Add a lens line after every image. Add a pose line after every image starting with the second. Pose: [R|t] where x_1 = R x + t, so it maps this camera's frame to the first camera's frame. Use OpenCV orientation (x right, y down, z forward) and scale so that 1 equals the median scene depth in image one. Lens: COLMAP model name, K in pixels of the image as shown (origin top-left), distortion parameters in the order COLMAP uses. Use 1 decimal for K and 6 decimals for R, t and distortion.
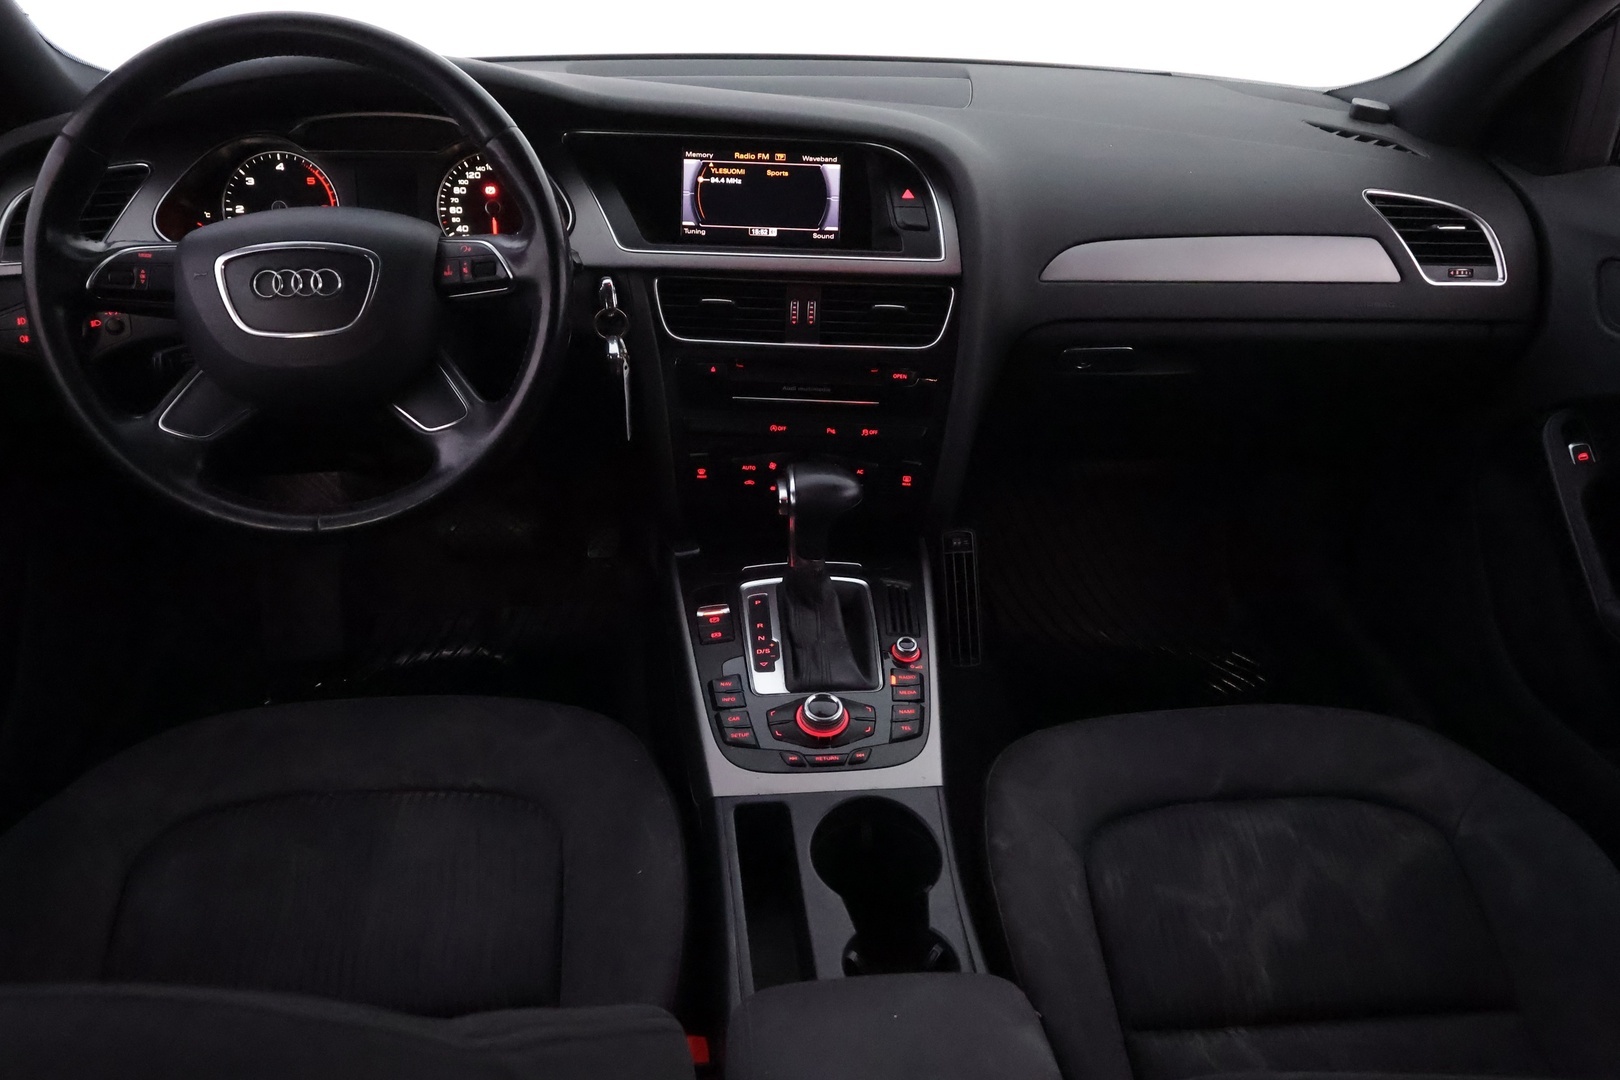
lens RADIAL K [[1250.2, 0, 810.0], [0, 1250.2, 540.0], [0, 0, 1]] dist [0.048795, 0.004163]
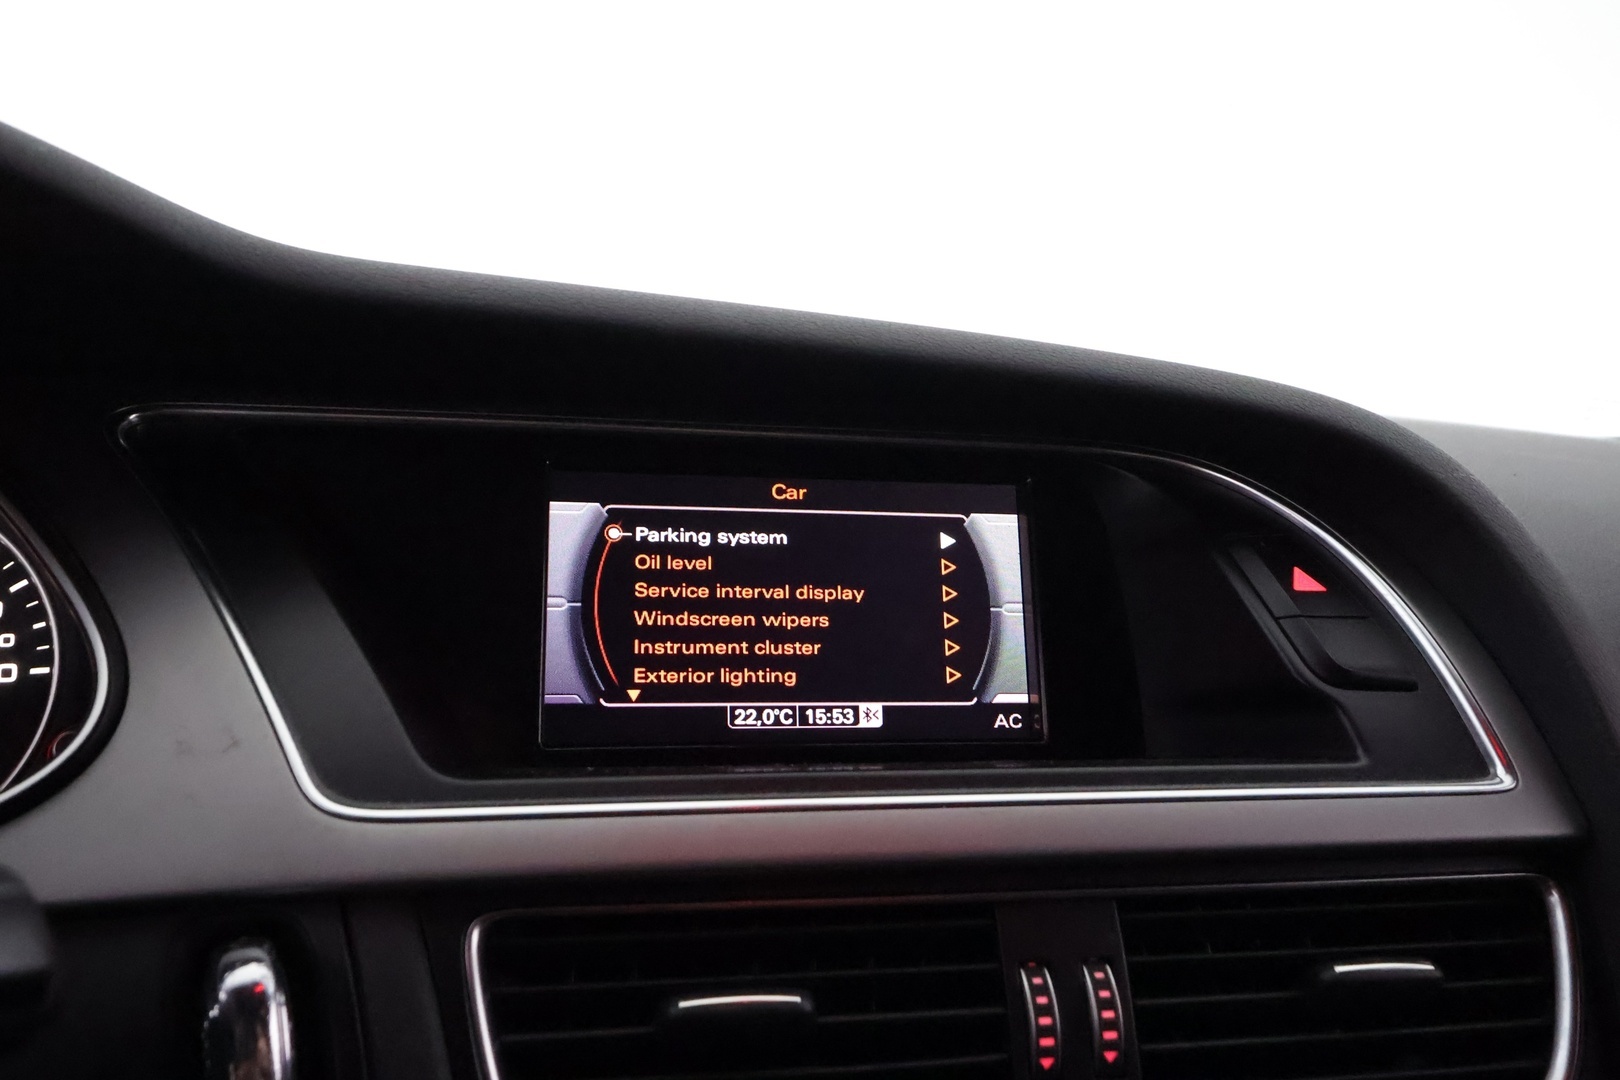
lens RADIAL K [[1250.2, 0, 810.0], [0, 1250.2, 540.0], [0, 0, 1]] dist [0.048795, 0.004163]
pose [[0.969824, -0.005867, 0.243734, -0.113483], [0.096748, 0.926888, -0.362654, -0.174582], [-0.223787, 0.375292, 0.899486, 0.708488]]
